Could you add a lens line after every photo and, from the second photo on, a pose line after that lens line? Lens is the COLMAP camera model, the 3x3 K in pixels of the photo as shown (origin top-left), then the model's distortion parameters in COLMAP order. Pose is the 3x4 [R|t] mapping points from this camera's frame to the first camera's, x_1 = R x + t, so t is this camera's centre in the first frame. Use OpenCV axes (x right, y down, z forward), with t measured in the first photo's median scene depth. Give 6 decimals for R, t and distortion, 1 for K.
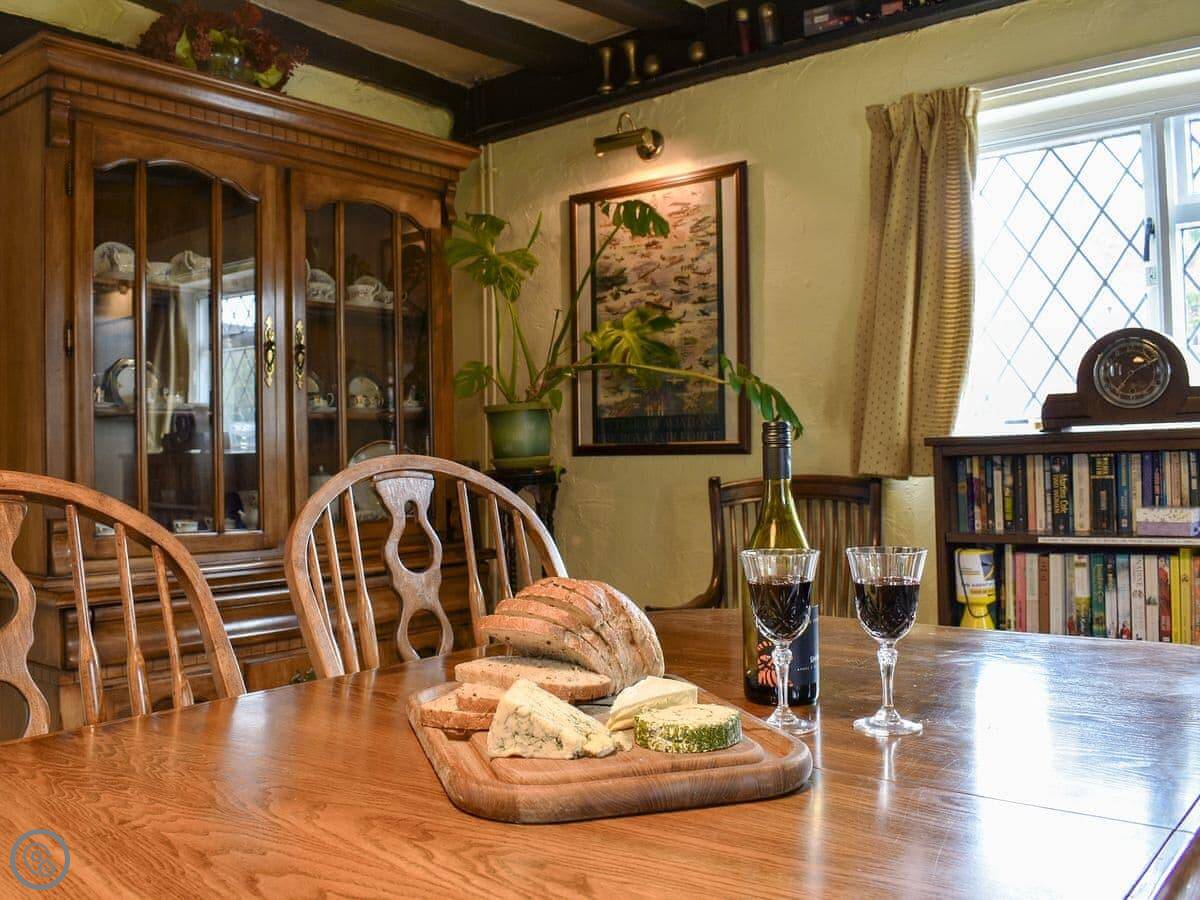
lens RADIAL K [[1109.2, 0, 563.5], [0, 1109.2, 457.7], [0, 0, 1]] dist [-0.093719, 0.015948]
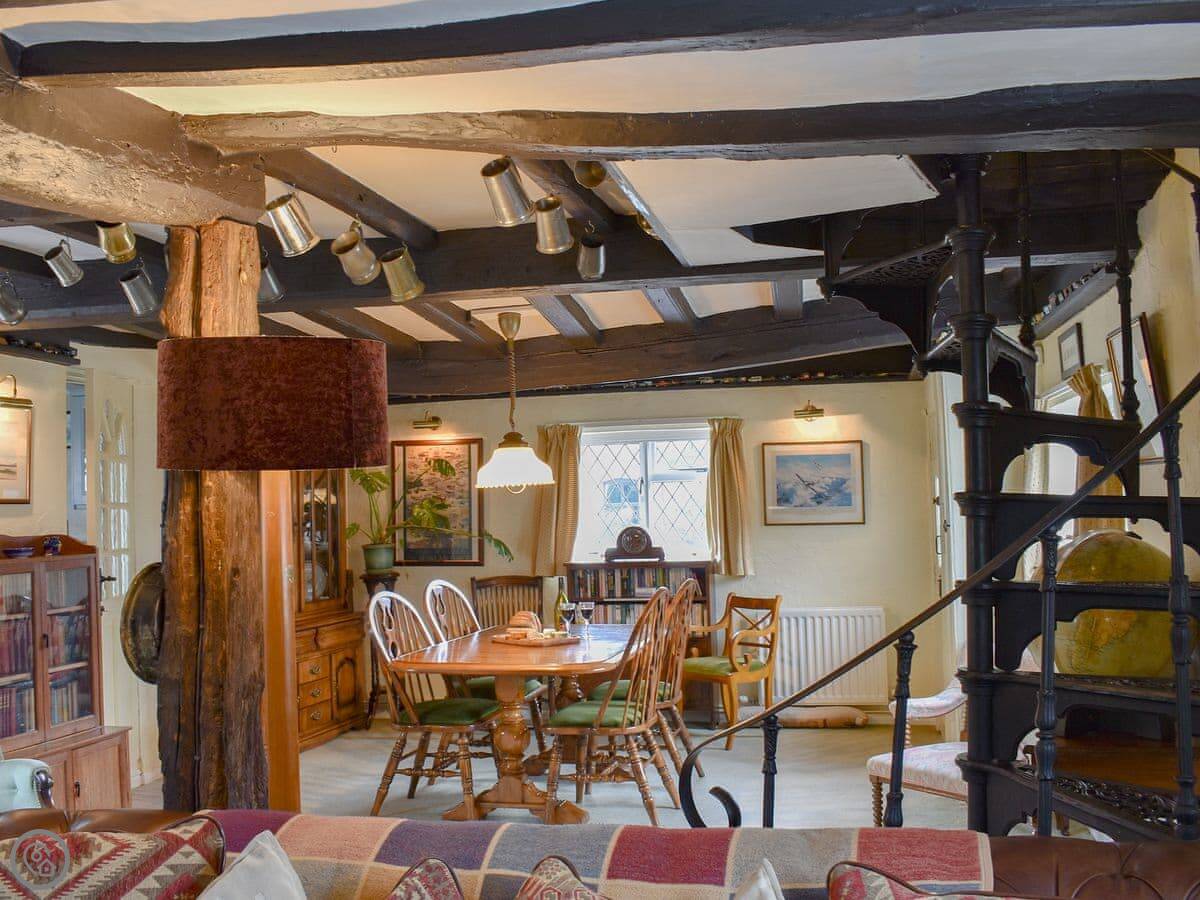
lens RADIAL K [[1251.5, 0, 600.0], [0, 1251.5, 450.0], [0, 0, 1]] dist [-0.100548, 0.005833]
pose [[0.904567, 0.018693, 0.425921, -0.801705], [0.003658, 0.998661, -0.051598, -0.121430], [-0.426315, 0.048232, 0.903288, -1.620257]]
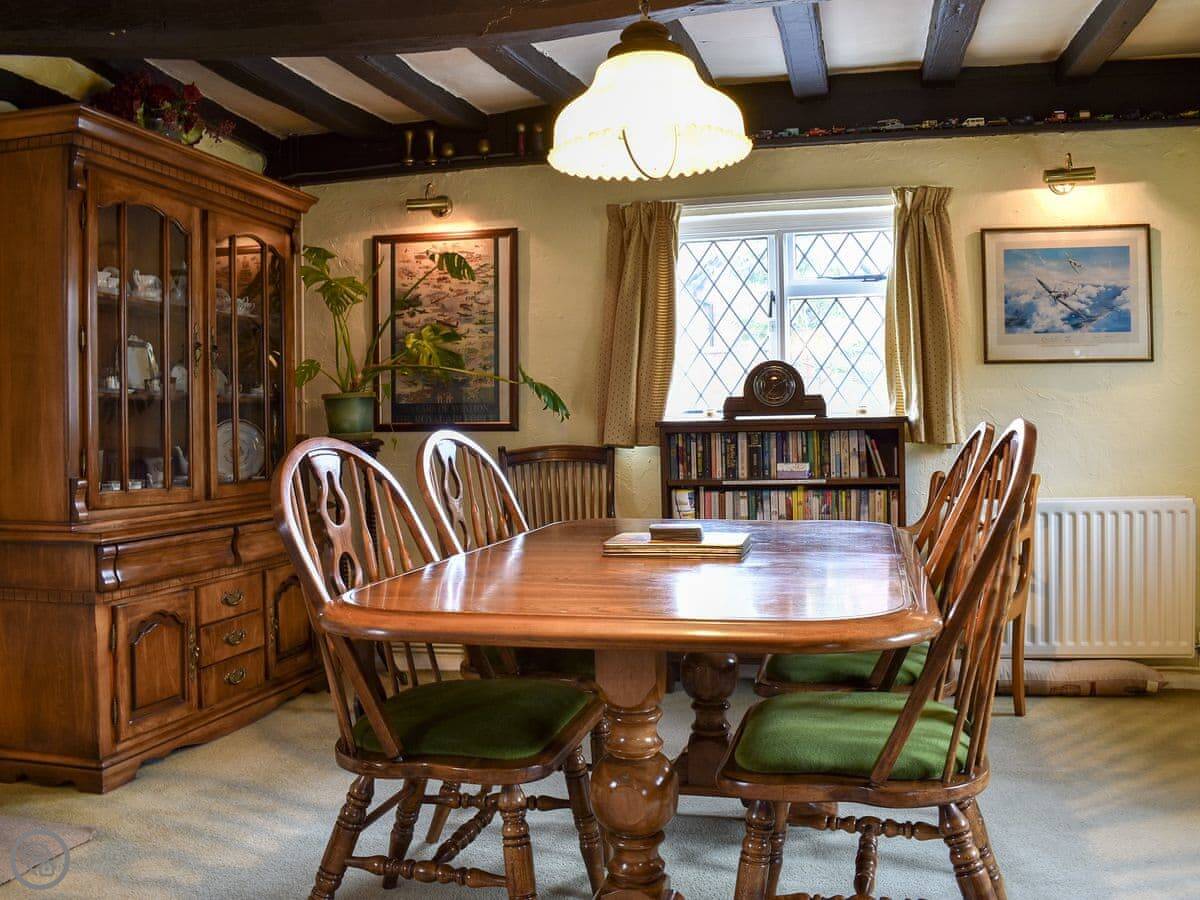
lens RADIAL K [[1094.4, 0, 609.4], [0, 1094.4, 445.1], [0, 0, 1]] dist [-0.099642, 0.015185]
pose [[0.894132, 0.001660, 0.447801, -0.405172], [-0.005371, 0.999961, 0.007016, 0.004778], [-0.447772, -0.008679, 0.894106, -0.371353]]
